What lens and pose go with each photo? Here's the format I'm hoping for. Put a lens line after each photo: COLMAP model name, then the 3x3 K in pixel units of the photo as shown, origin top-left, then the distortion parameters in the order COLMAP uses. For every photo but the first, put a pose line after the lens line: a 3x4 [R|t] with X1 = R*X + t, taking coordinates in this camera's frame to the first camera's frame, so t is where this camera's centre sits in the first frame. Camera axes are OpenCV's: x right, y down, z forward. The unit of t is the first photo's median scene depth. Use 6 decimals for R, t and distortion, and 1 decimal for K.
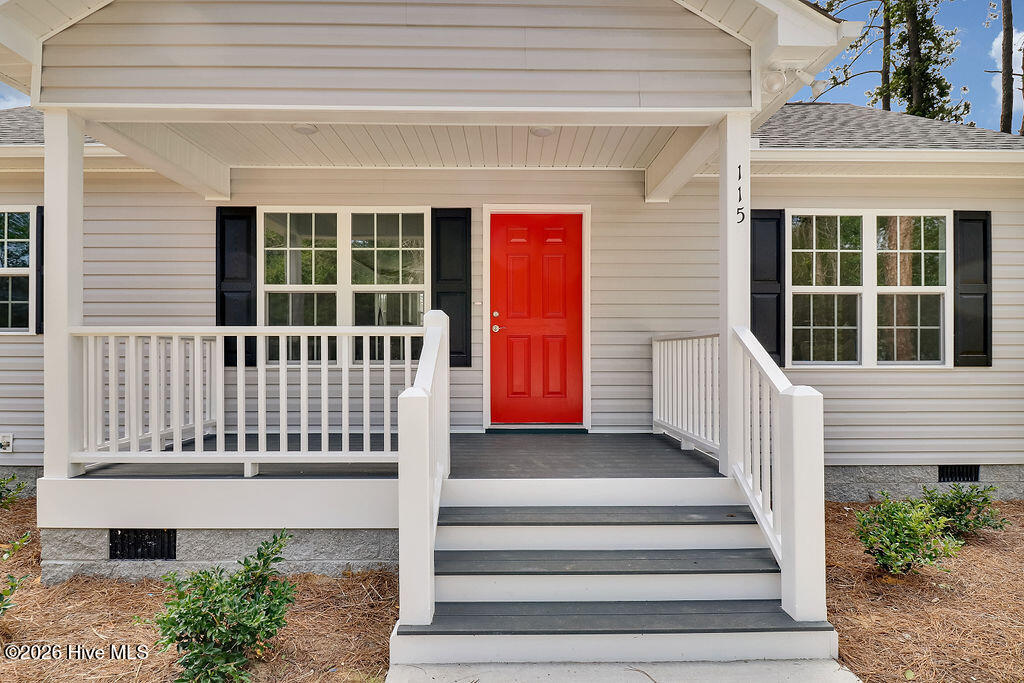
lens RADIAL K [[516.1, 0, 514.0], [0, 516.1, 350.0], [0, 0, 1]] dist [-0.001851, -0.000734]
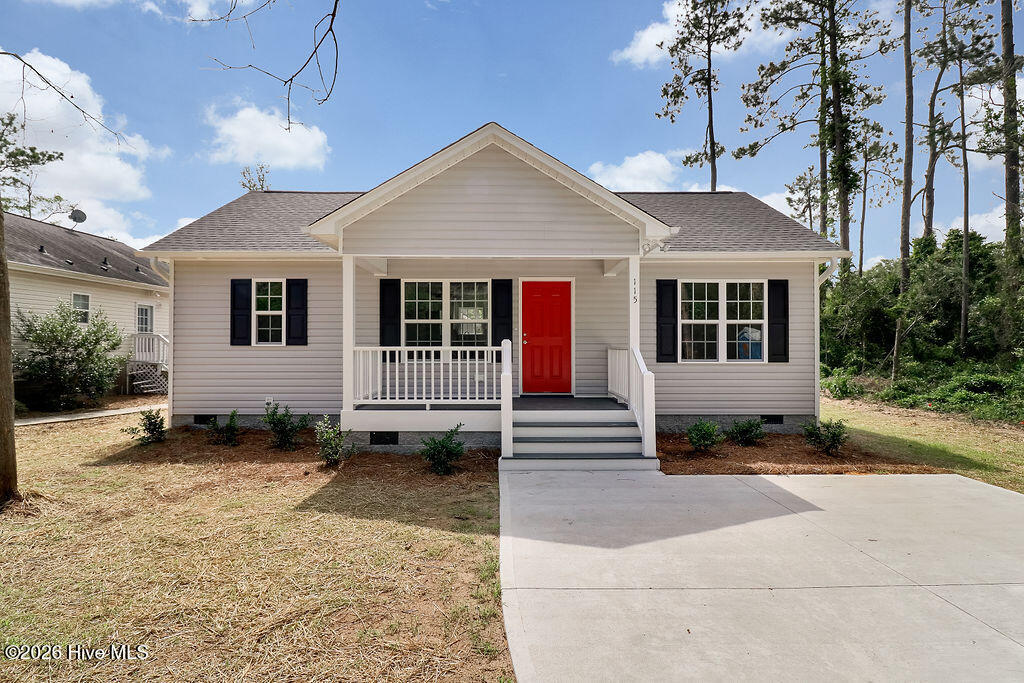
lens RADIAL K [[483.3, 0, 512.0], [0, 483.3, 341.5], [0, 0, 1]] dist [-0.013124, -0.000954]
pose [[0.999957, 0.000015, -0.009249, -0.067802], [-0.000049, 0.999993, -0.003681, -0.038302], [0.009249, 0.003681, 0.999950, -0.781539]]
